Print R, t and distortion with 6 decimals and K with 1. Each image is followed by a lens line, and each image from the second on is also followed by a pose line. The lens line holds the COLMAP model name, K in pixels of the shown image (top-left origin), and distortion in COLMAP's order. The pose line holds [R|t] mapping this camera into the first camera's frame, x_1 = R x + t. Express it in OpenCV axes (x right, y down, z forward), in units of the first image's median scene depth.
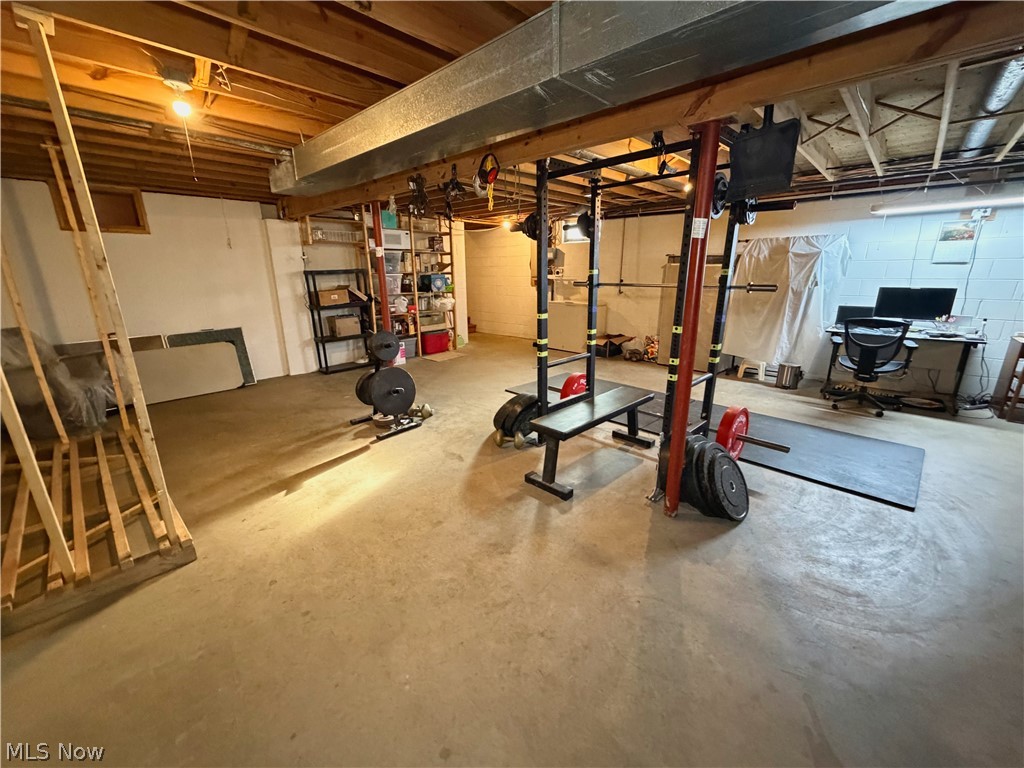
lens RADIAL K [[413.3, 0, 516.7], [0, 413.3, 387.2], [0, 0, 1]] dist [-0.005303, 0.001246]
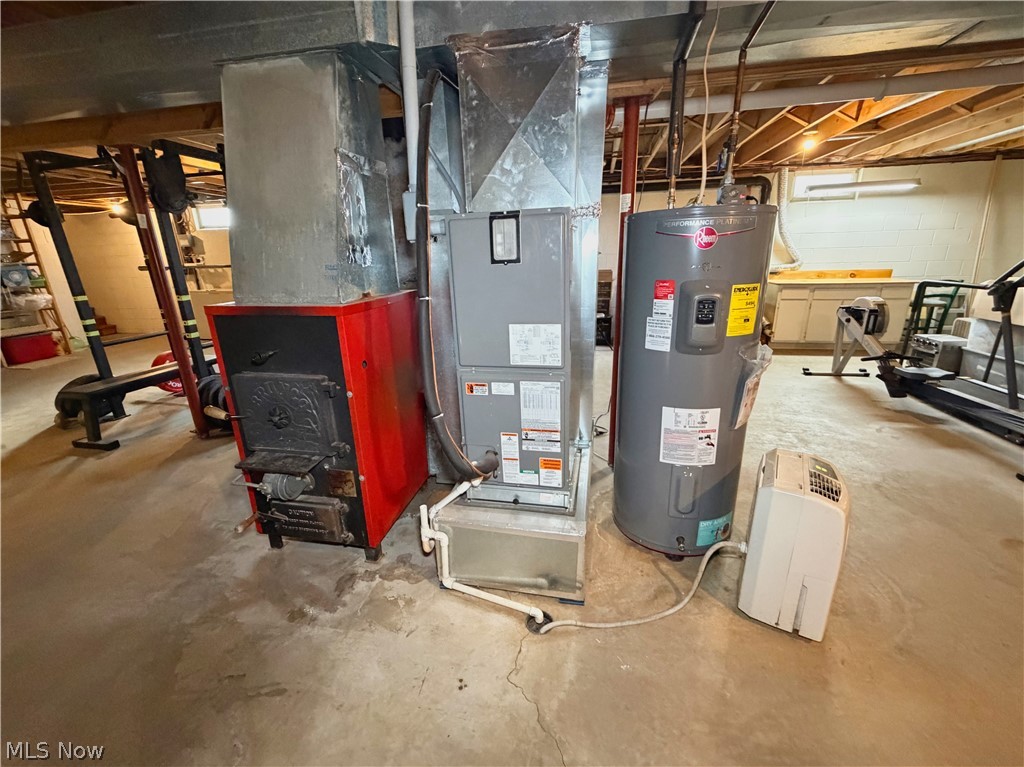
lens RADIAL K [[413.3, 0, 515.7], [0, 413.3, 383.2], [0, 0, 1]] dist [-0.005303, 0.001246]
pose [[0.835798, -0.175105, 0.520364, 0.174773], [0.166537, 0.983980, 0.063626, 0.070263], [-0.523170, 0.033482, 0.851571, -0.209740]]
